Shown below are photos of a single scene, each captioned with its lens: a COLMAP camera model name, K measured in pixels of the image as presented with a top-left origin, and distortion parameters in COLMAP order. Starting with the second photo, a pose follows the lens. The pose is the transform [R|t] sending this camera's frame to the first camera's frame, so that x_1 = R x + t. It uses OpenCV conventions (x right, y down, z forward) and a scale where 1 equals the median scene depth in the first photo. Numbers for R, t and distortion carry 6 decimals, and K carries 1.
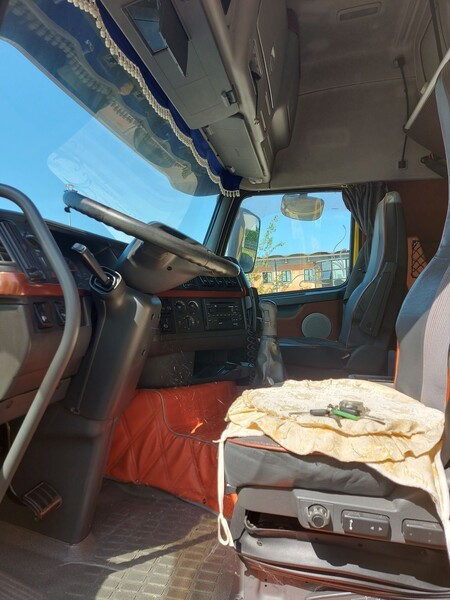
lens RADIAL K [[414.7, 0, 221.3], [0, 414.7, 301.3], [0, 0, 1]] dist [0.014120, -0.025763]
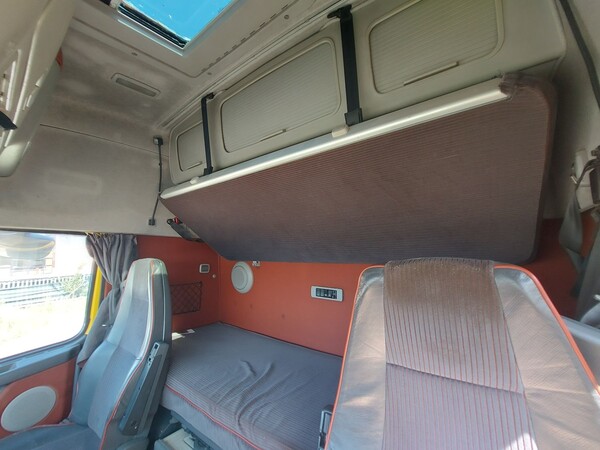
lens RADIAL K [[234.5, 0, 299.8], [0, 234.5, 229.1], [0, 0, 1]] dist [-0.019835, 0.000374]
pose [[0.406654, 0.111045, 0.906809, 0.008174], [0.008697, 0.992070, -0.125386, -0.223683], [-0.913541, 0.058875, 0.402463, 0.350999]]
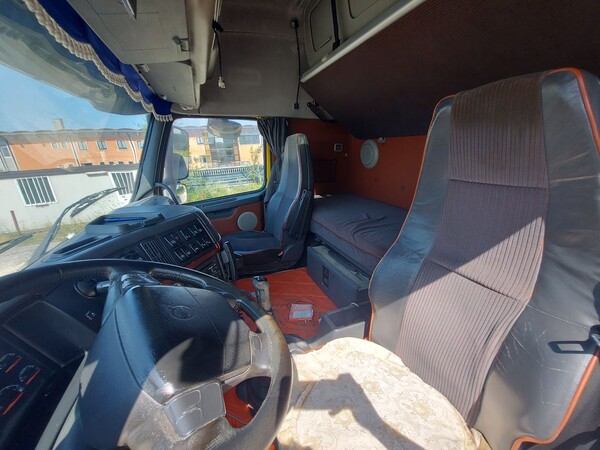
lens RADIAL K [[234.5, 0, 308.9], [0, 234.5, 223.8], [0, 0, 1]] dist [-0.019835, 0.000374]
pose [[0.814000, -0.170004, 0.555430, -0.052945], [0.010718, 0.960445, 0.278262, -0.161057], [-0.580766, -0.220552, 0.783625, 0.244708]]
